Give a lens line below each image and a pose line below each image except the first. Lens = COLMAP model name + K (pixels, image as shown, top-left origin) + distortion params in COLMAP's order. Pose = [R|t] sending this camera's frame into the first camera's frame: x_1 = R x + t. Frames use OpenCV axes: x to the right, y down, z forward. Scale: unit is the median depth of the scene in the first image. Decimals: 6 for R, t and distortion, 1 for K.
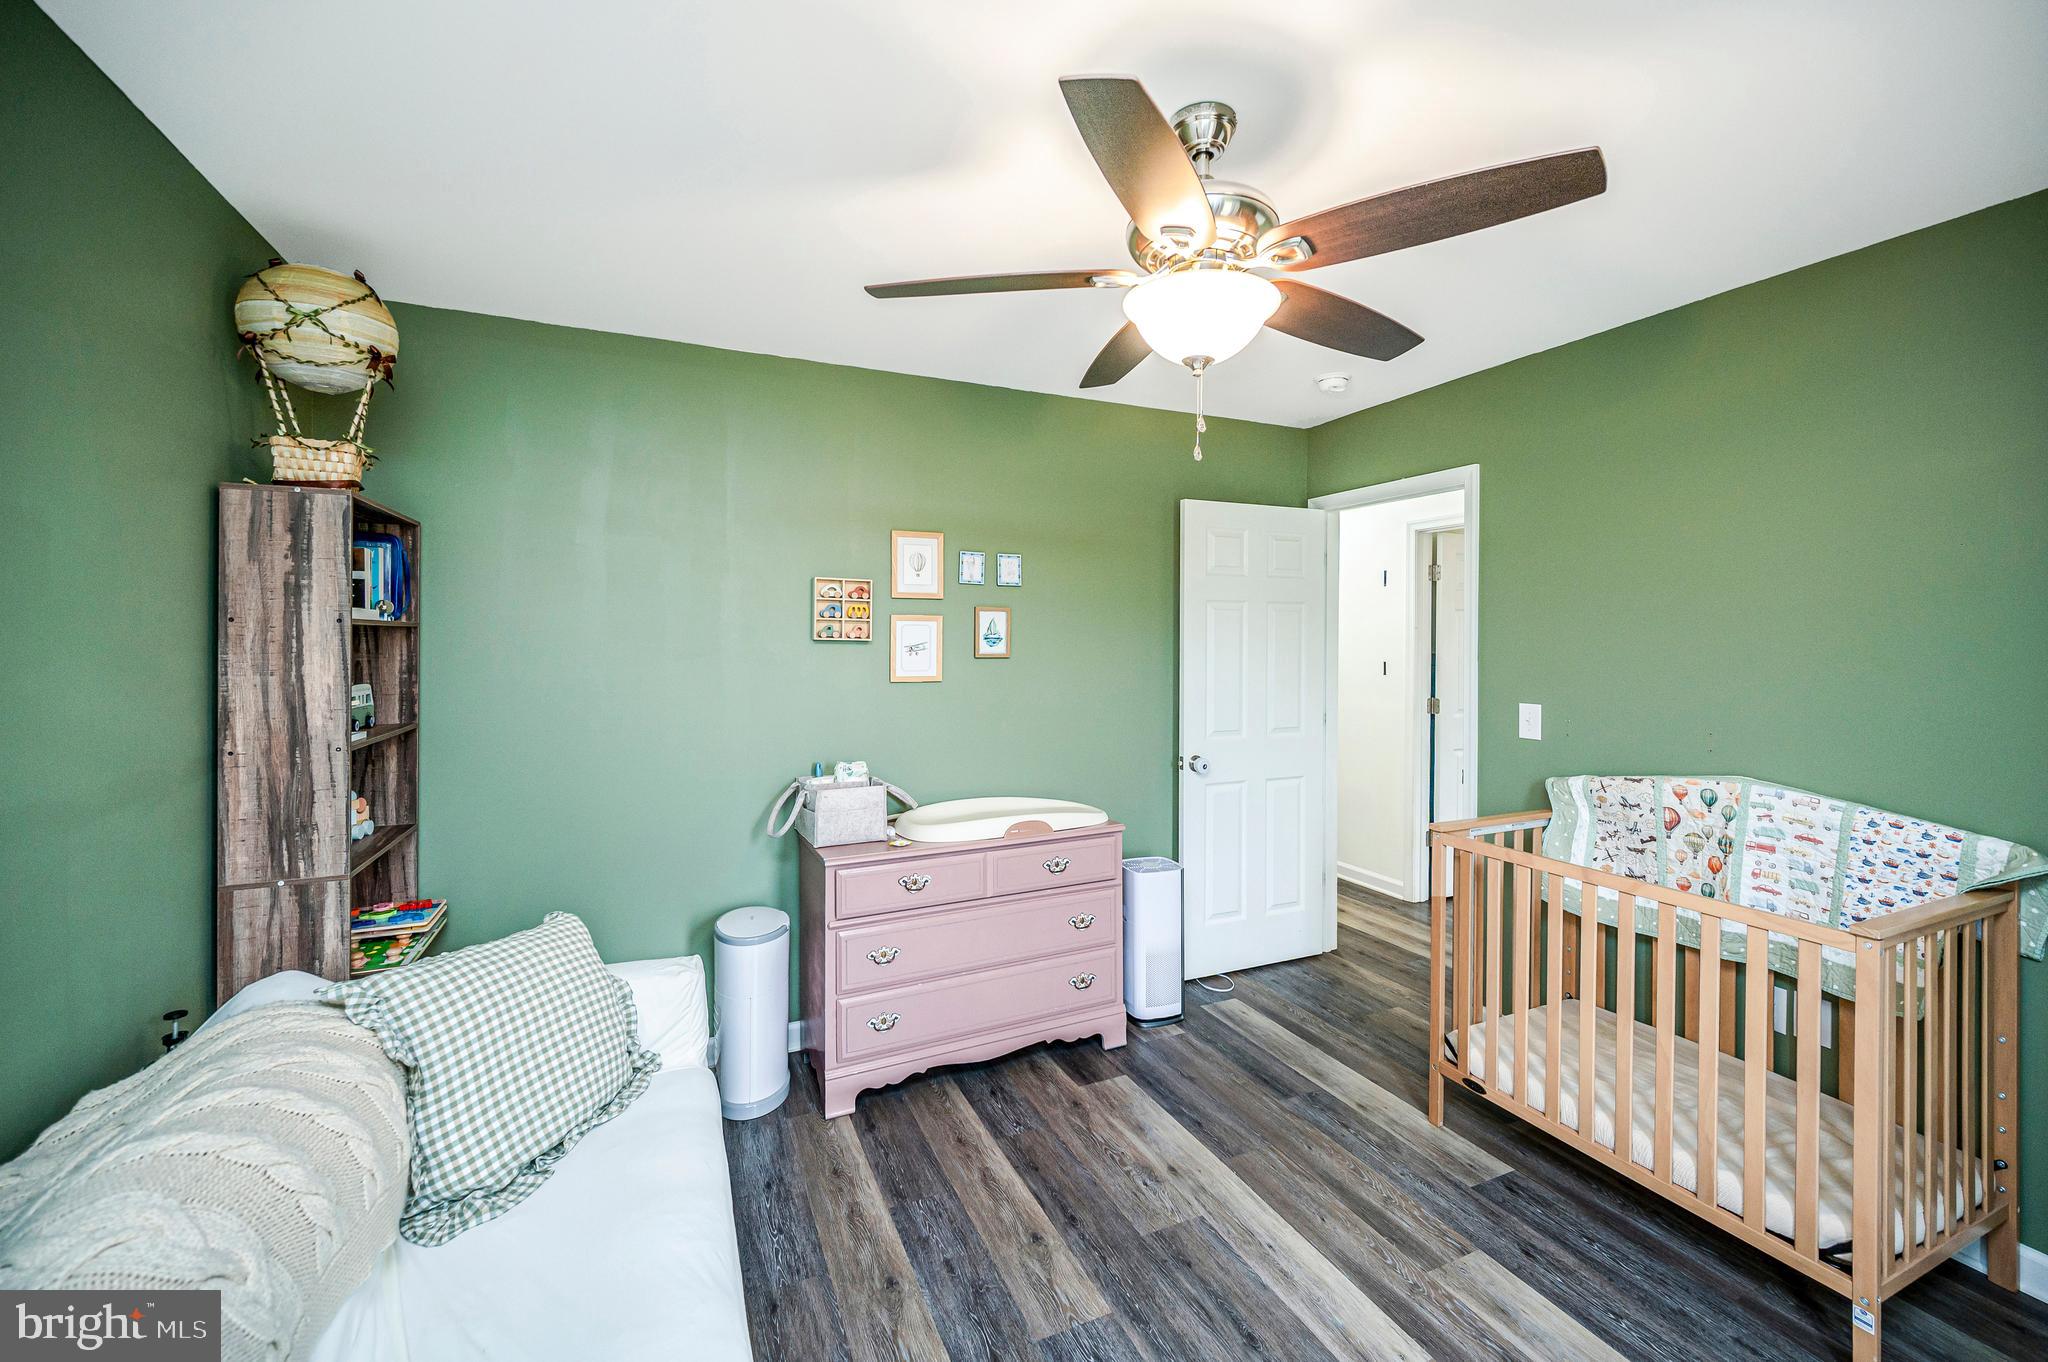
lens RADIAL K [[841.0, 0, 1024.8], [0, 841.0, 662.0], [0, 0, 1]] dist [0.001490, -0.000702]
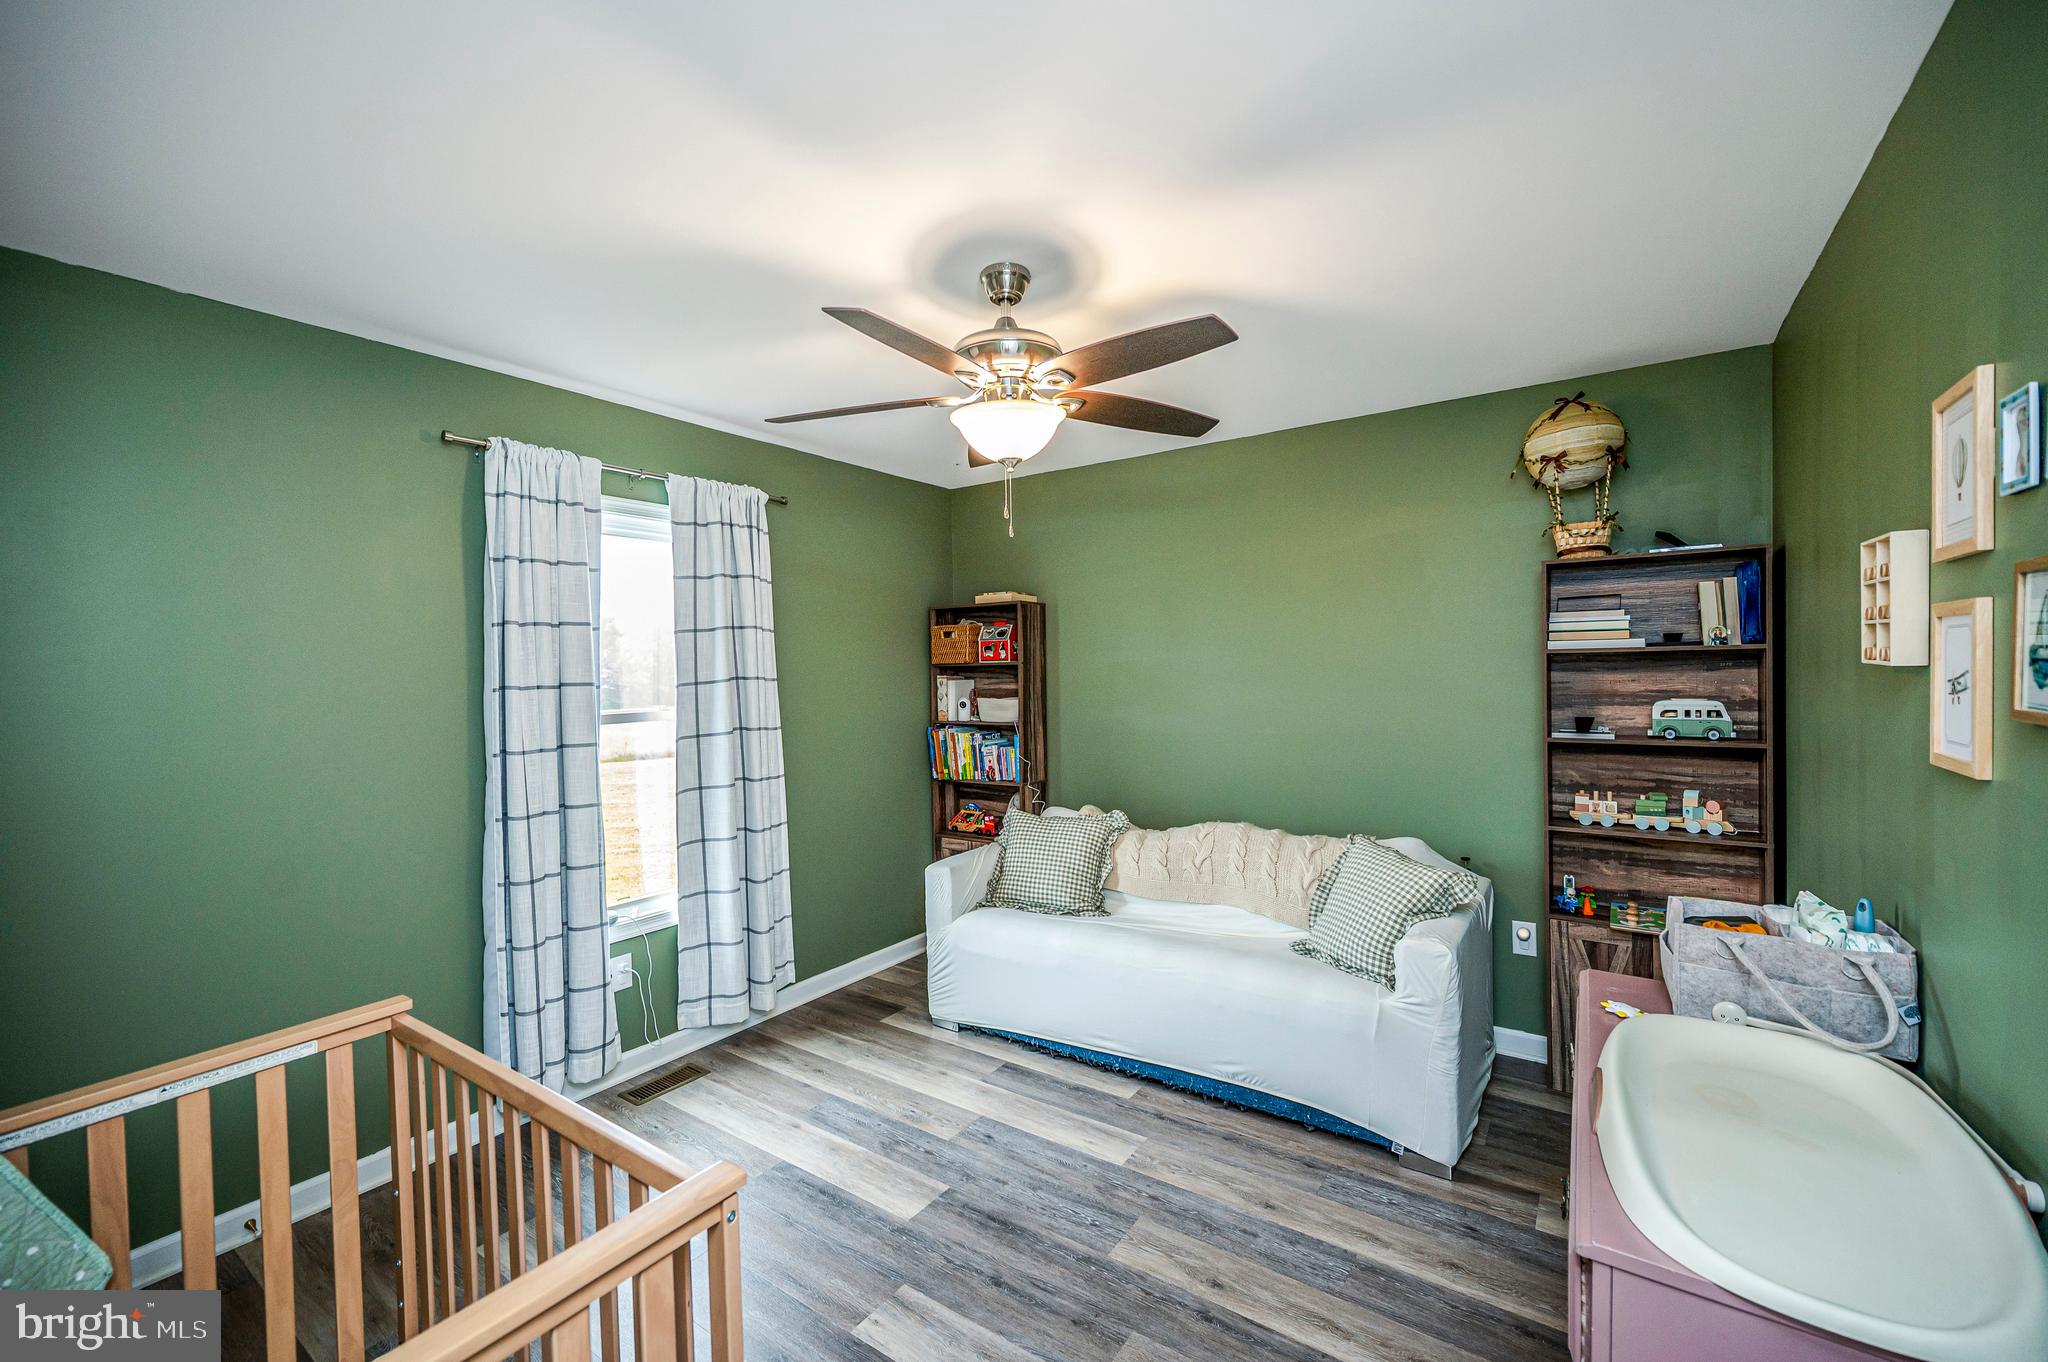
lens RADIAL K [[841.0, 0, 1028.5], [0, 841.0, 682.0], [0, 0, 1]] dist [0.001490, -0.000702]
pose [[-0.860448, 0.024652, -0.508941, 0.750028], [0.008733, 0.999396, 0.033644, -0.070136], [0.509463, 0.024504, -0.860144, 1.863432]]
